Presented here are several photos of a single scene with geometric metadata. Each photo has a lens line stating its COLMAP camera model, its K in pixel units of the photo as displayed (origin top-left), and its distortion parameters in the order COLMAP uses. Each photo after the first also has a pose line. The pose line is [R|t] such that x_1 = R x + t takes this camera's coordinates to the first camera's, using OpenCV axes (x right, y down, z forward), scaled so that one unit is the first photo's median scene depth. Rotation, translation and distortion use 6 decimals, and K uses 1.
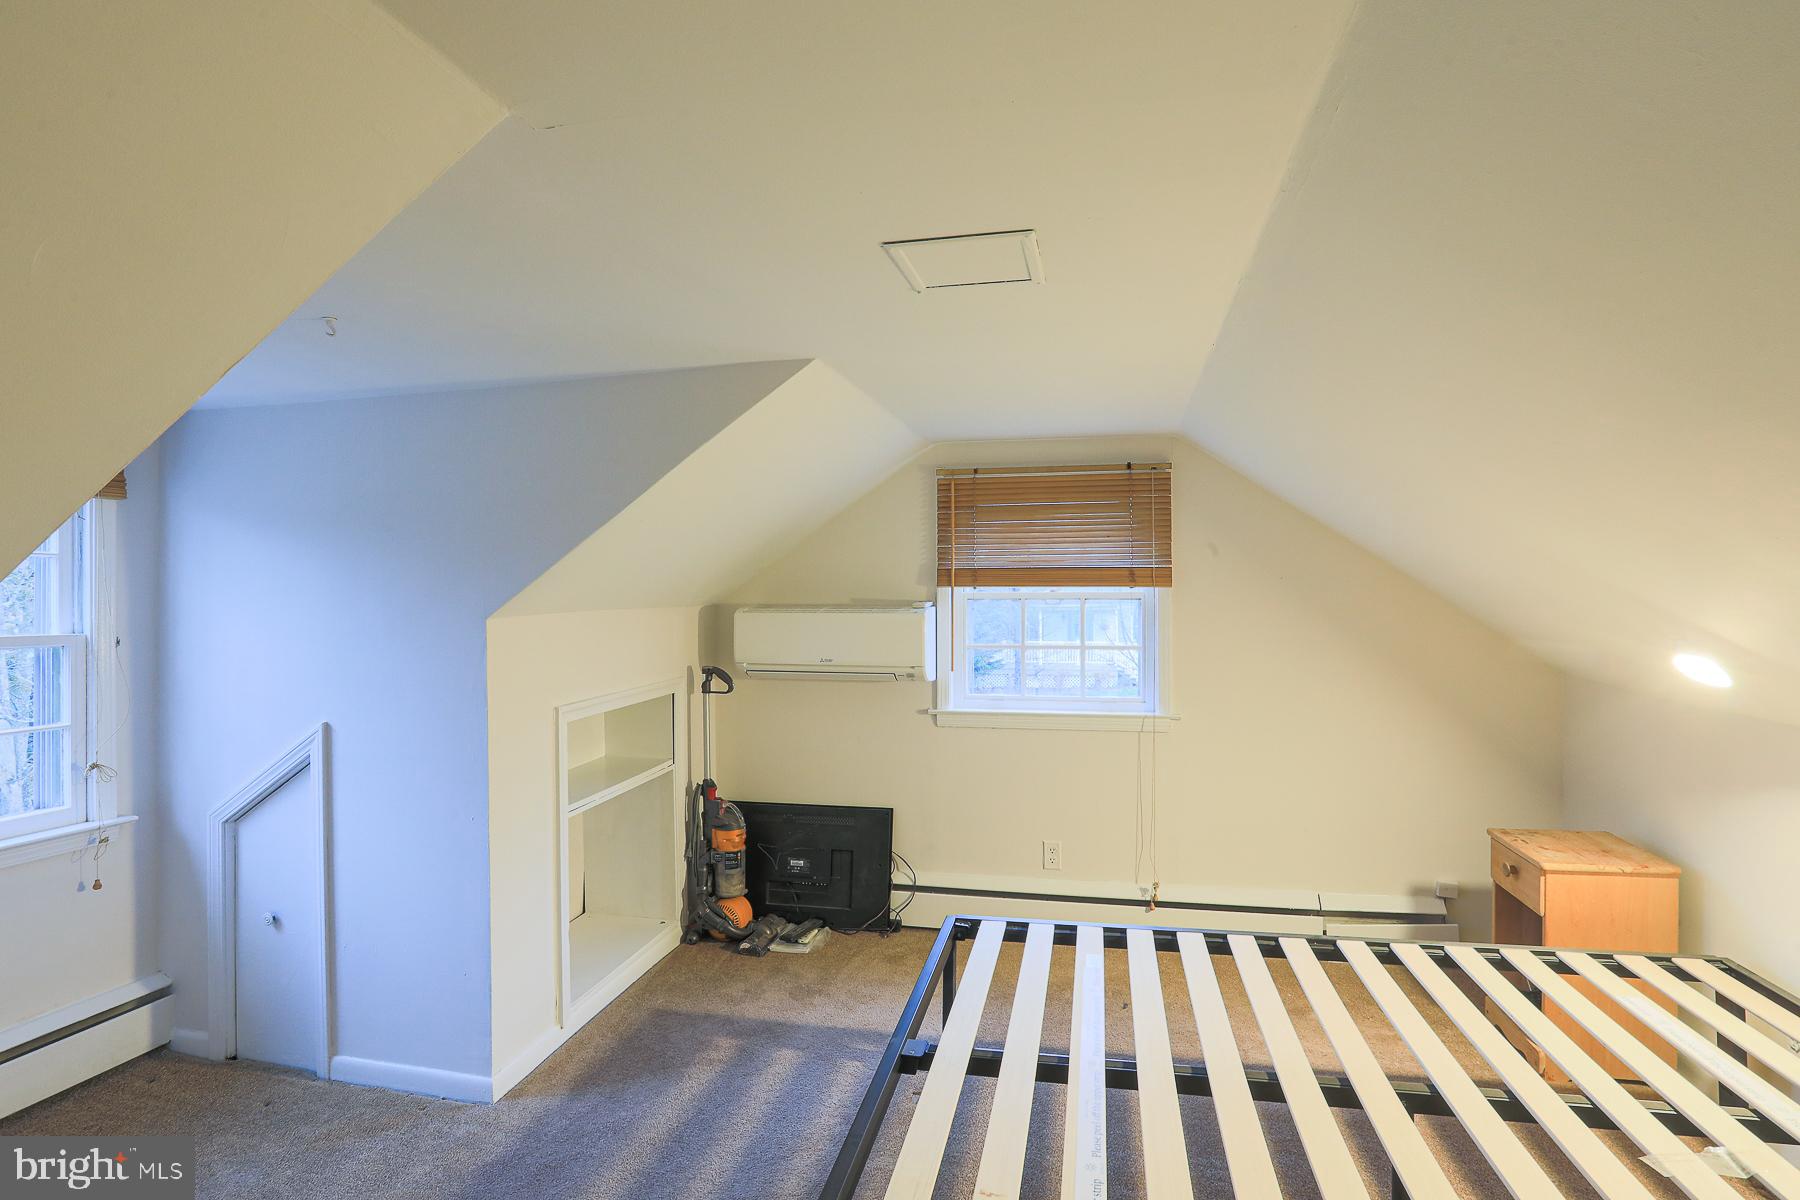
lens RADIAL K [[885.6, 0, 901.3], [0, 885.6, 594.7], [0, 0, 1]] dist [-0.043936, 0.015219]
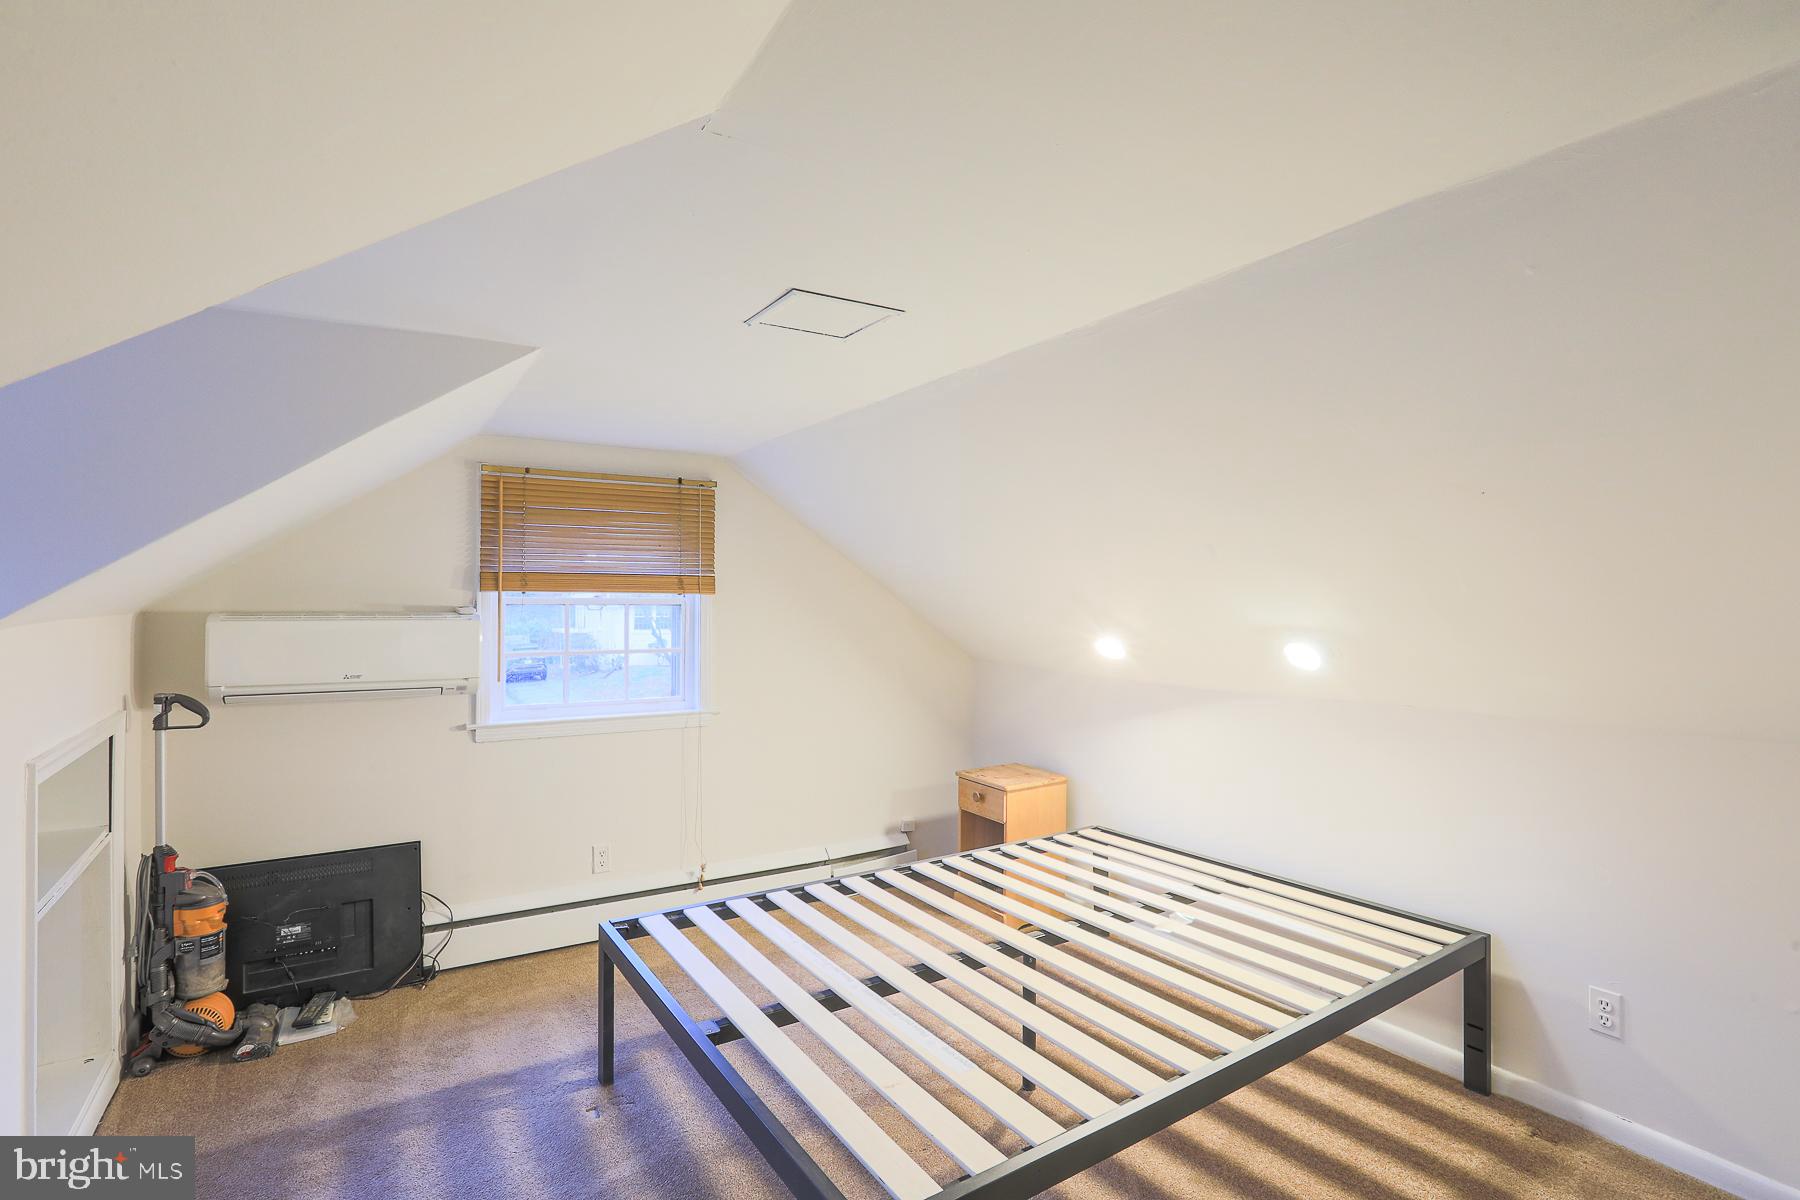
lens RADIAL K [[885.6, 0, 908.7], [0, 885.6, 594.7], [0, 0, 1]] dist [-0.043936, 0.015219]
pose [[0.705055, 0.009956, 0.709083, -0.298334], [-0.007879, 0.999950, -0.006205, -0.002892], [-0.709109, -0.001212, 0.705098, 0.042520]]
